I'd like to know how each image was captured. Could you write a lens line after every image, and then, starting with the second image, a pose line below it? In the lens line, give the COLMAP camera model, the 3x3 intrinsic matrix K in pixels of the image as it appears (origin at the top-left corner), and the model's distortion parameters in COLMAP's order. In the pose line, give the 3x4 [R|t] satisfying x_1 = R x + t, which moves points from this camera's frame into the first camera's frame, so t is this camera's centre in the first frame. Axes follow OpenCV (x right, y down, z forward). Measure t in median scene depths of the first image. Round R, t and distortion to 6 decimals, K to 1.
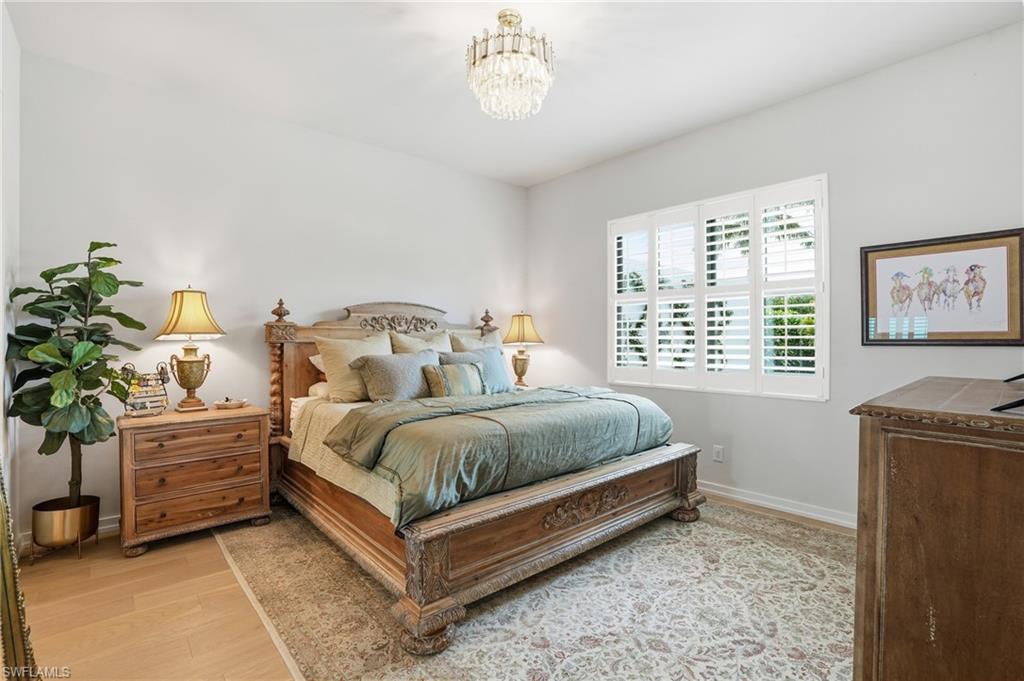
lens RADIAL K [[474.7, 0, 518.5], [0, 474.7, 340.5], [0, 0, 1]] dist [-0.059698, 0.019557]
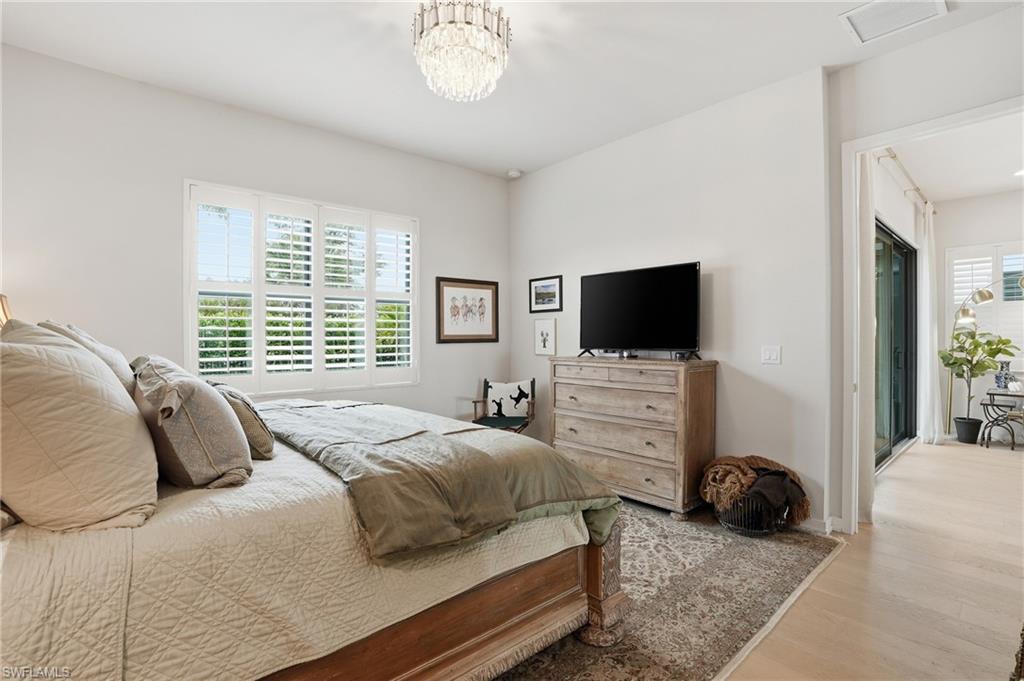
lens RADIAL K [[474.7, 0, 509.2], [0, 474.7, 343.9], [0, 0, 1]] dist [-0.059698, 0.019557]
pose [[0.023369, -0.013624, 0.999634, -0.783099], [0.009670, 0.999863, 0.013402, -0.005220], [-0.999680, 0.009353, 0.023497, 0.751183]]
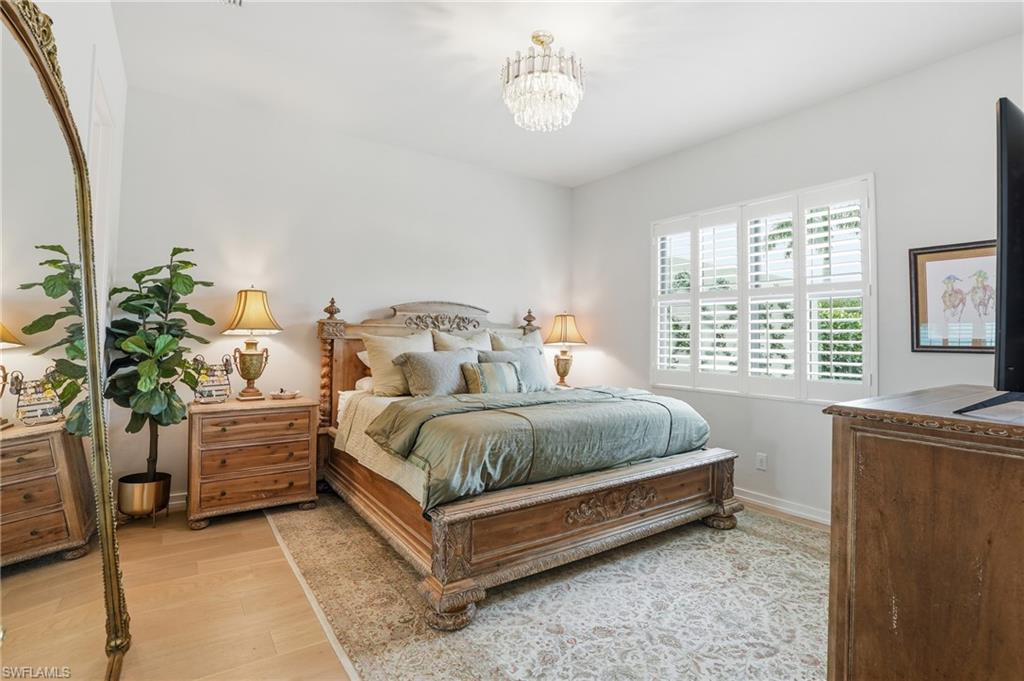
lens RADIAL K [[474.7, 0, 505.9], [0, 474.7, 322.8], [0, 0, 1]] dist [-0.059698, 0.019557]
pose [[0.992939, 0.012645, -0.117951, 0.026725], [-0.016994, 0.999210, -0.035936, -0.000199], [0.117404, 0.037687, 0.992369, -0.040580]]
